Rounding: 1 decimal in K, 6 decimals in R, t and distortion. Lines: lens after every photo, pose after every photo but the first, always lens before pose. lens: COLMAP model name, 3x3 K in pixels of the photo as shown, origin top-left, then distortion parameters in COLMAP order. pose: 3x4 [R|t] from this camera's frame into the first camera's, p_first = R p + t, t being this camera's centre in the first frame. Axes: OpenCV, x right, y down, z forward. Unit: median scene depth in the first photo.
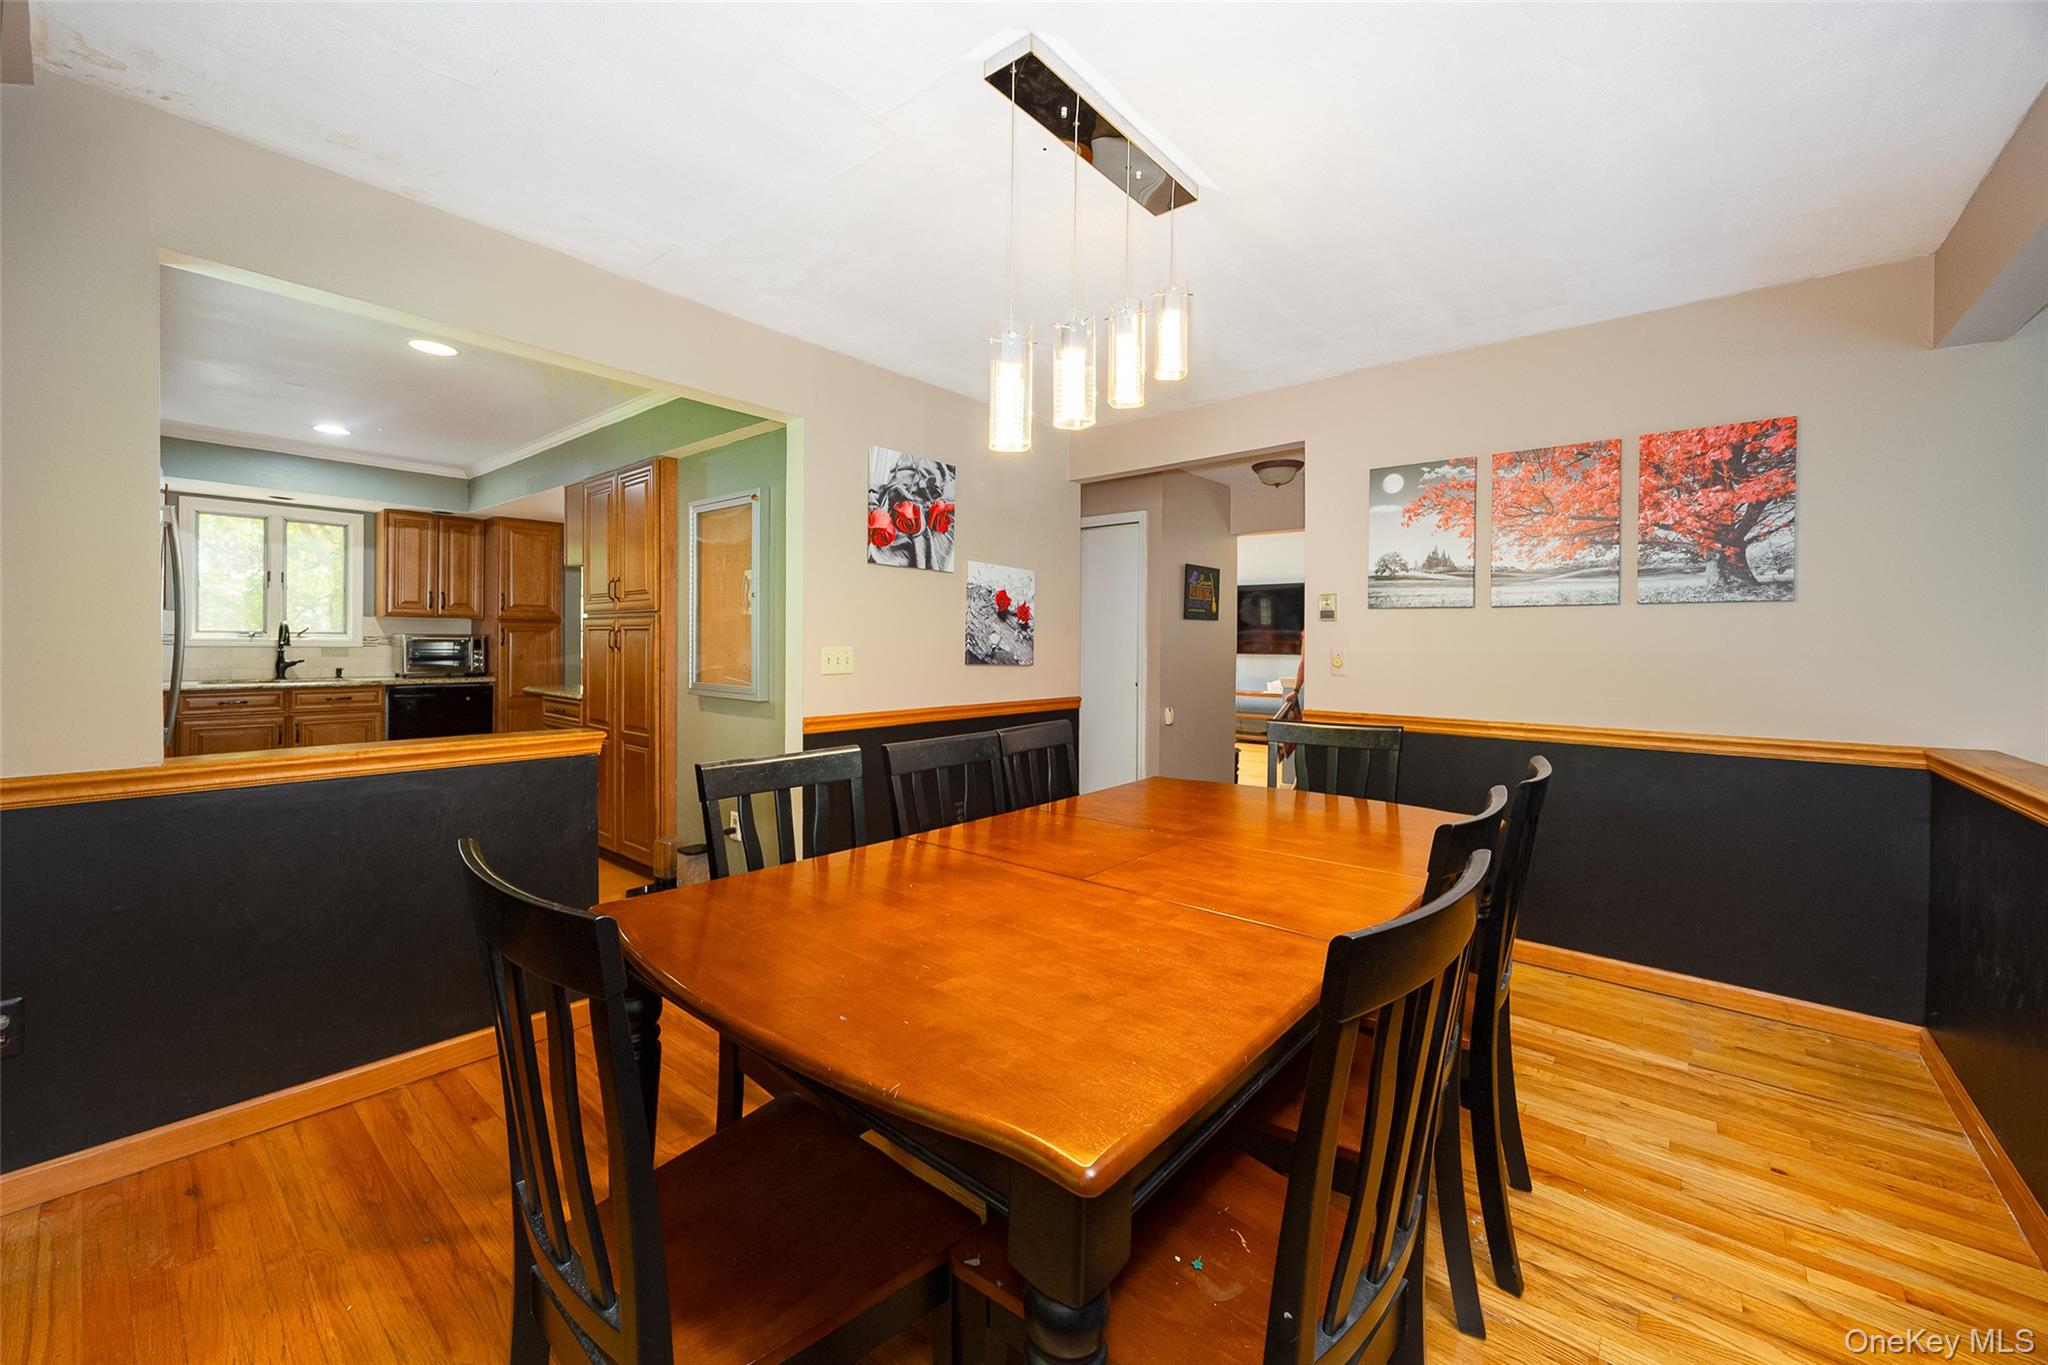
lens RADIAL K [[785.2, 0, 1007.9], [0, 785.2, 651.5], [0, 0, 1]] dist [0.001211, -0.000079]
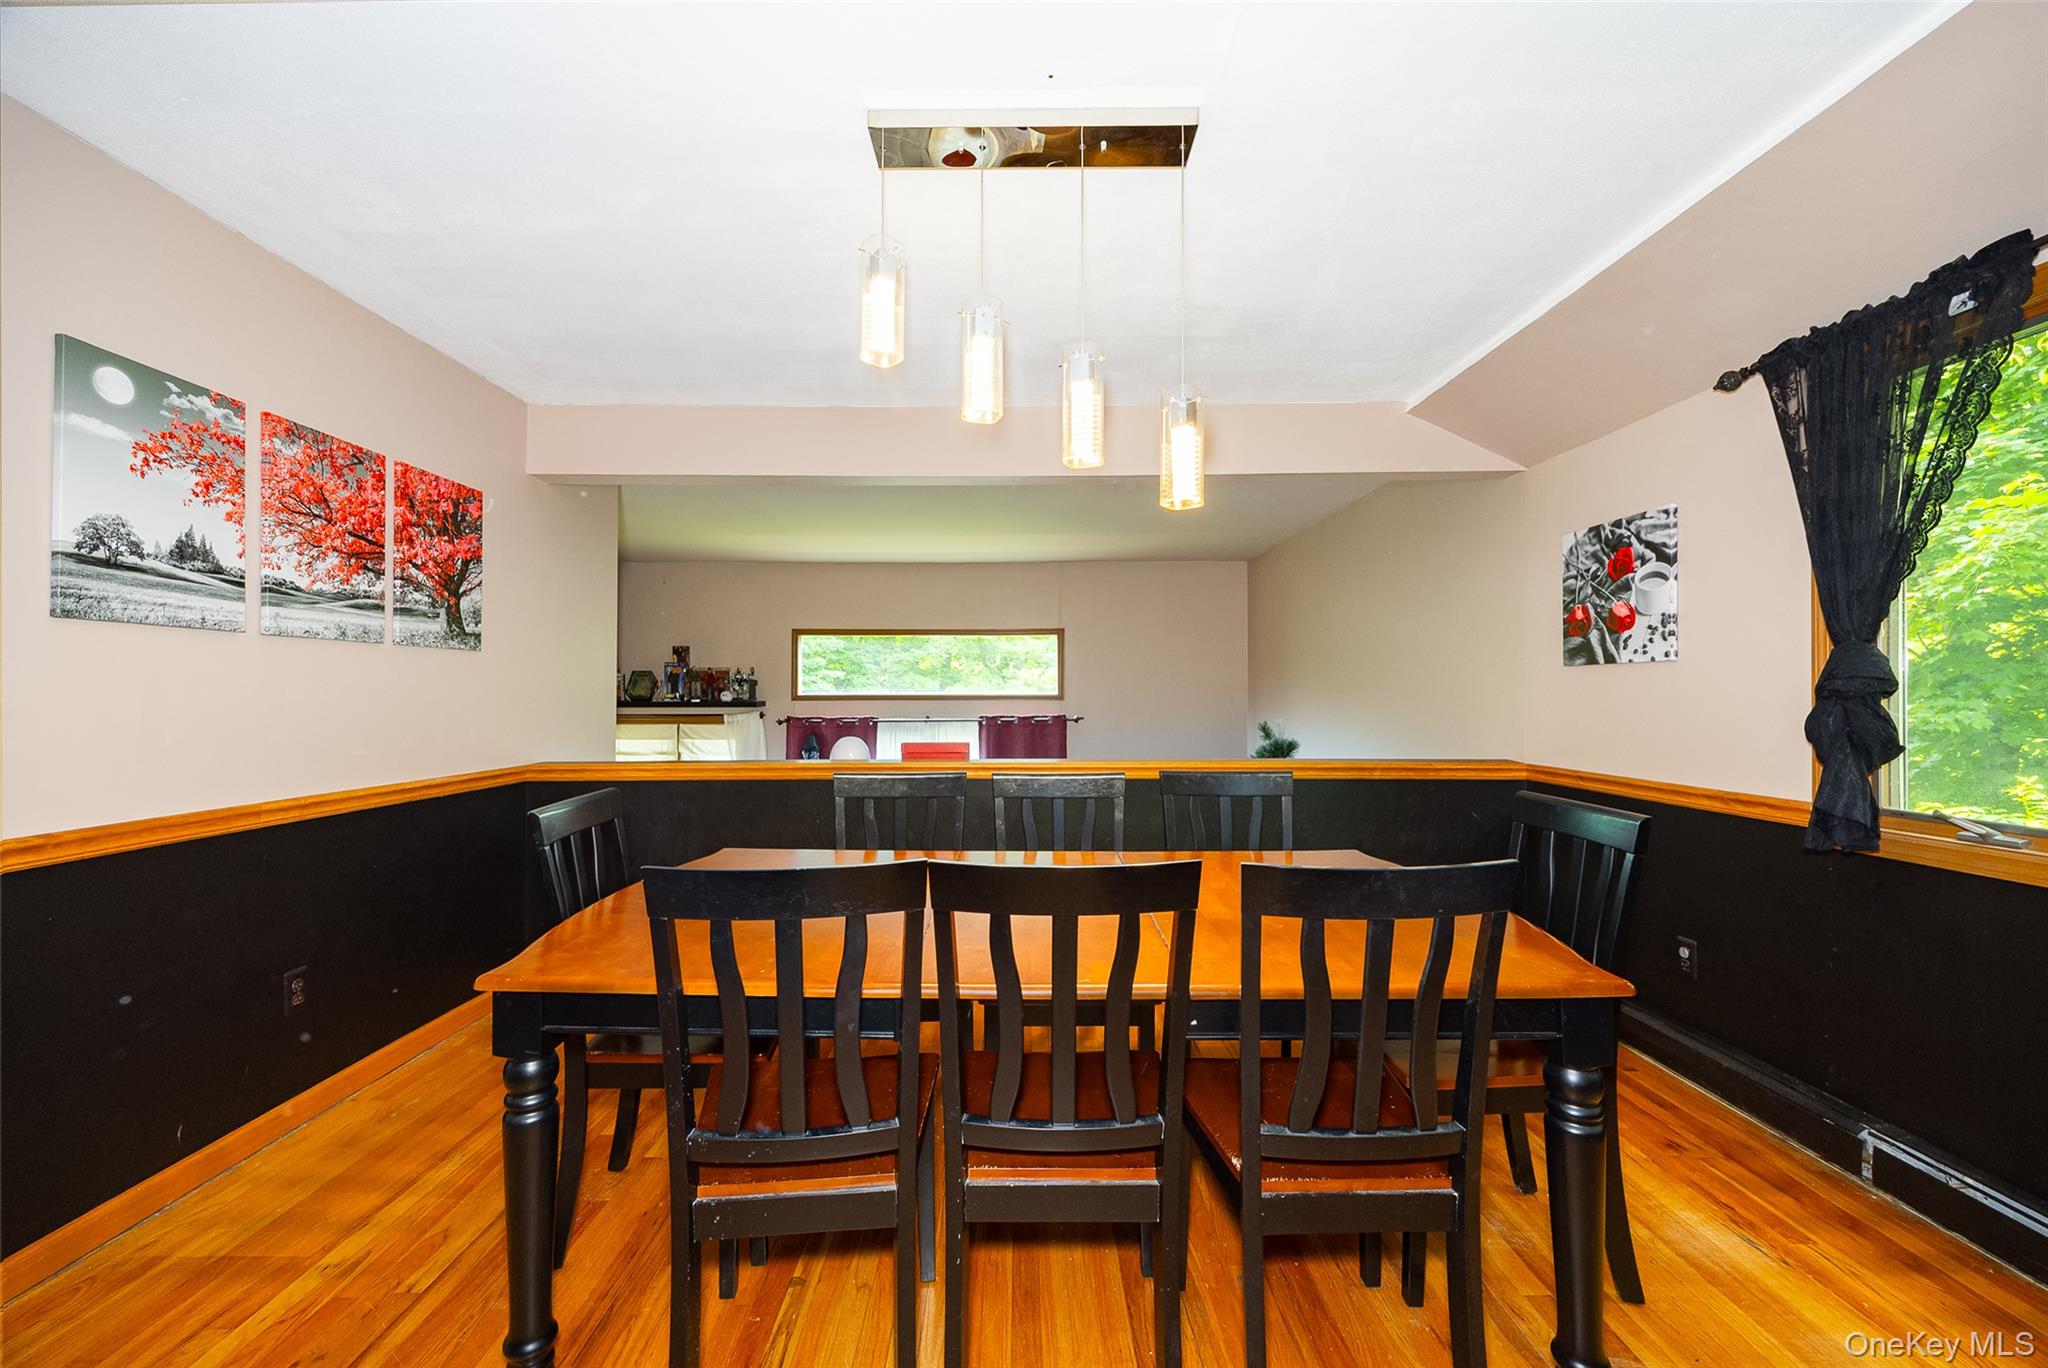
lens RADIAL K [[785.2, 0, 1030.2], [0, 785.2, 691.5], [0, 0, 1]] dist [0.001211, -0.000079]
pose [[-0.648076, -0.006081, 0.761552, -0.354016], [0.004798, 0.999916, 0.012067, -0.013526], [-0.761561, 0.011474, -0.647992, 0.995329]]
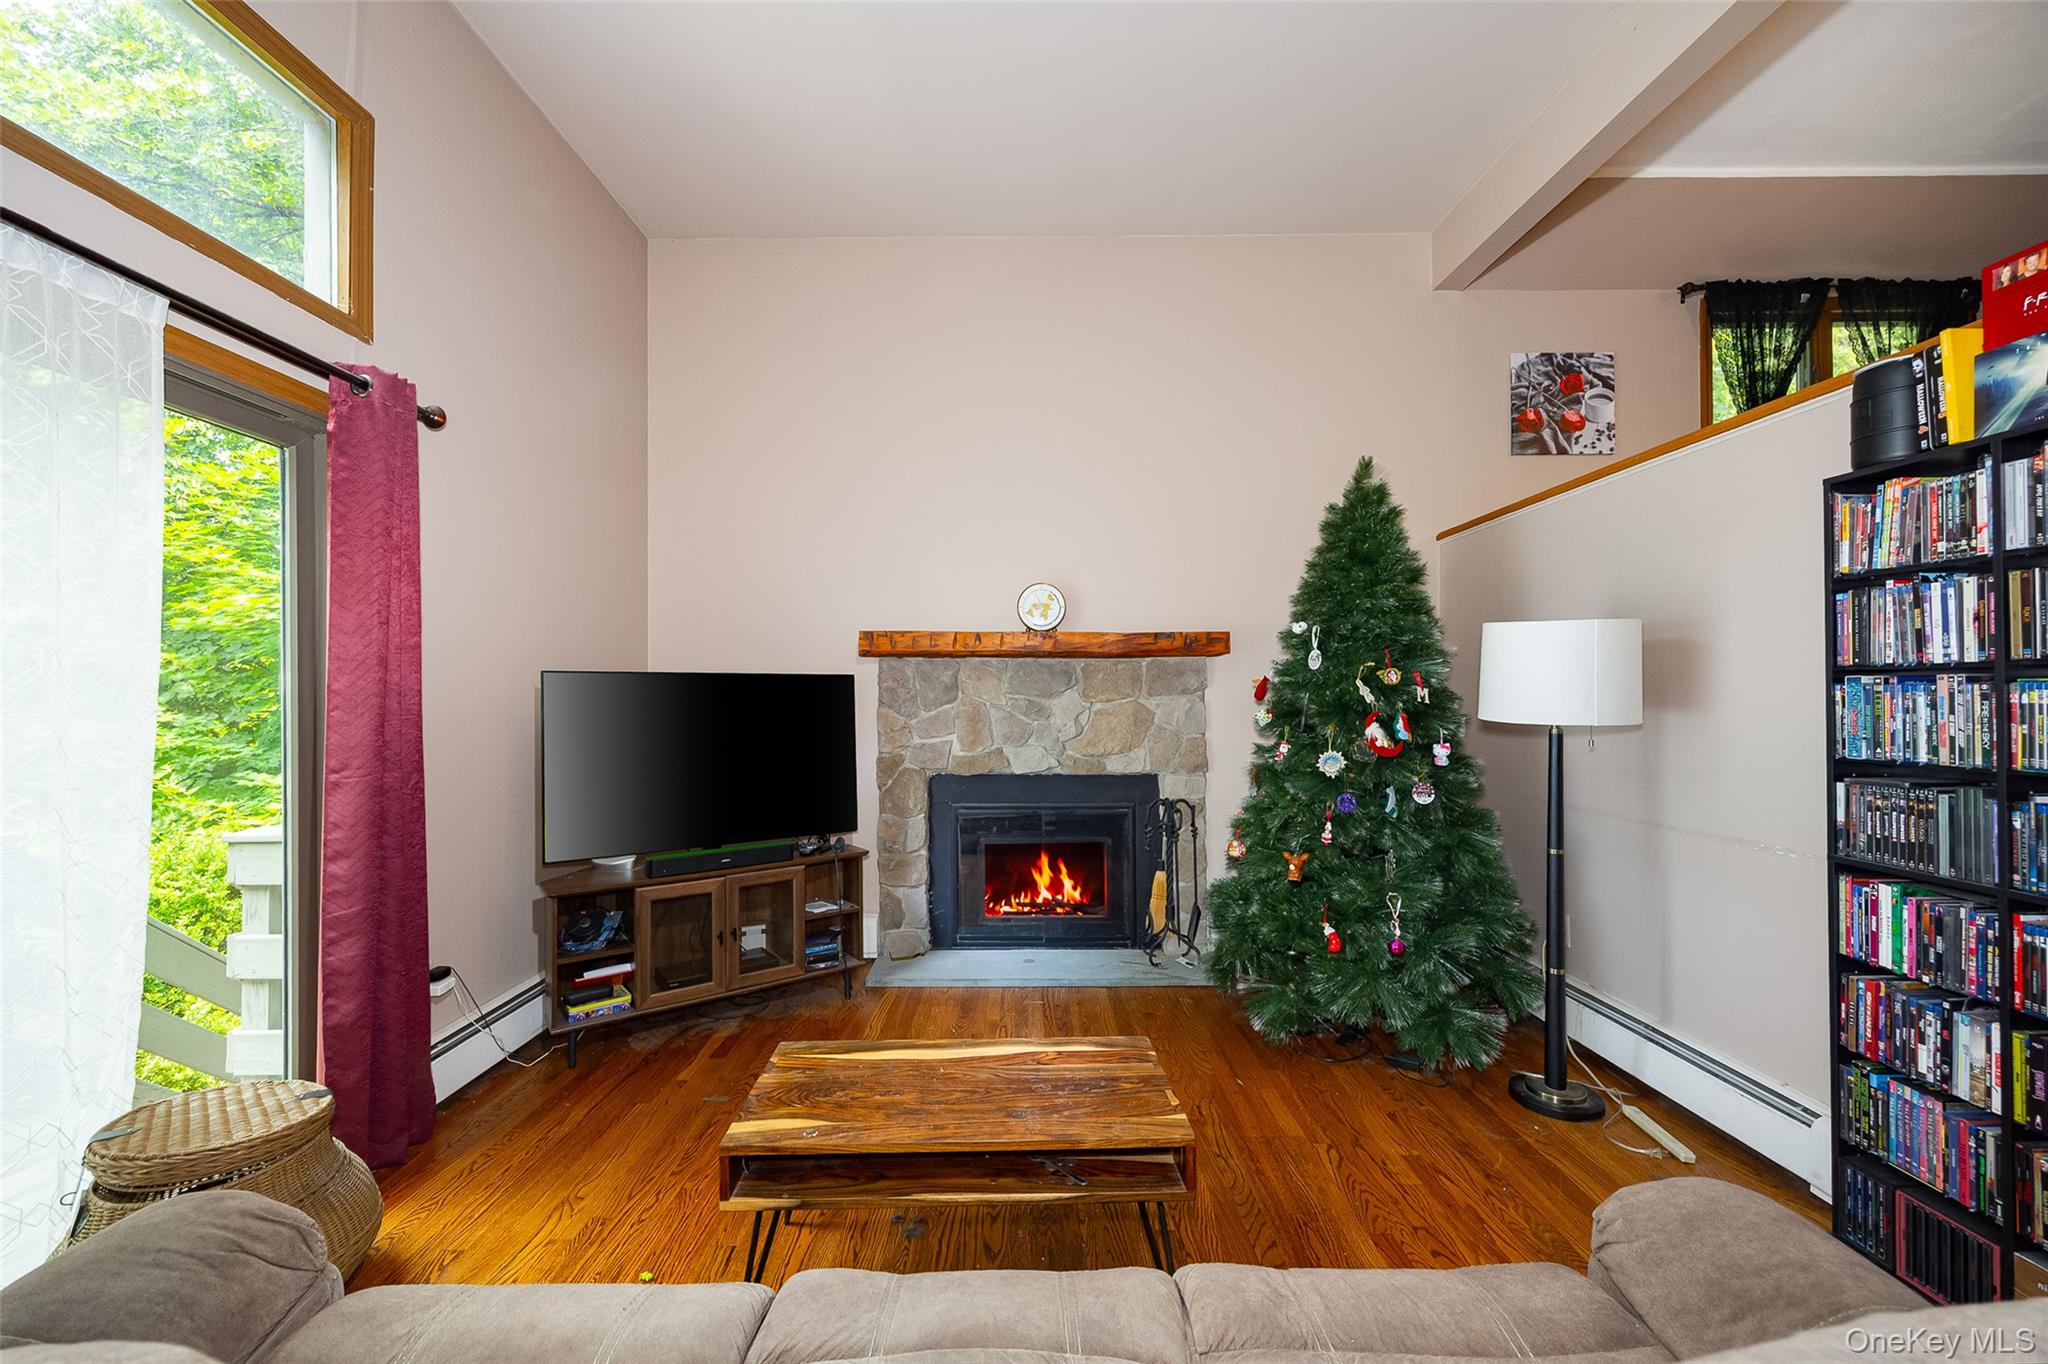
lens RADIAL K [[785.2, 0, 1022.7], [0, 785.2, 681.7], [0, 0, 1]] dist [0.001211, -0.000079]
pose [[-0.775138, -0.017048, -0.631562, 1.488517], [-0.012145, 0.999853, -0.012084, 0.386440], [0.631675, -0.001697, -0.775231, 0.279914]]
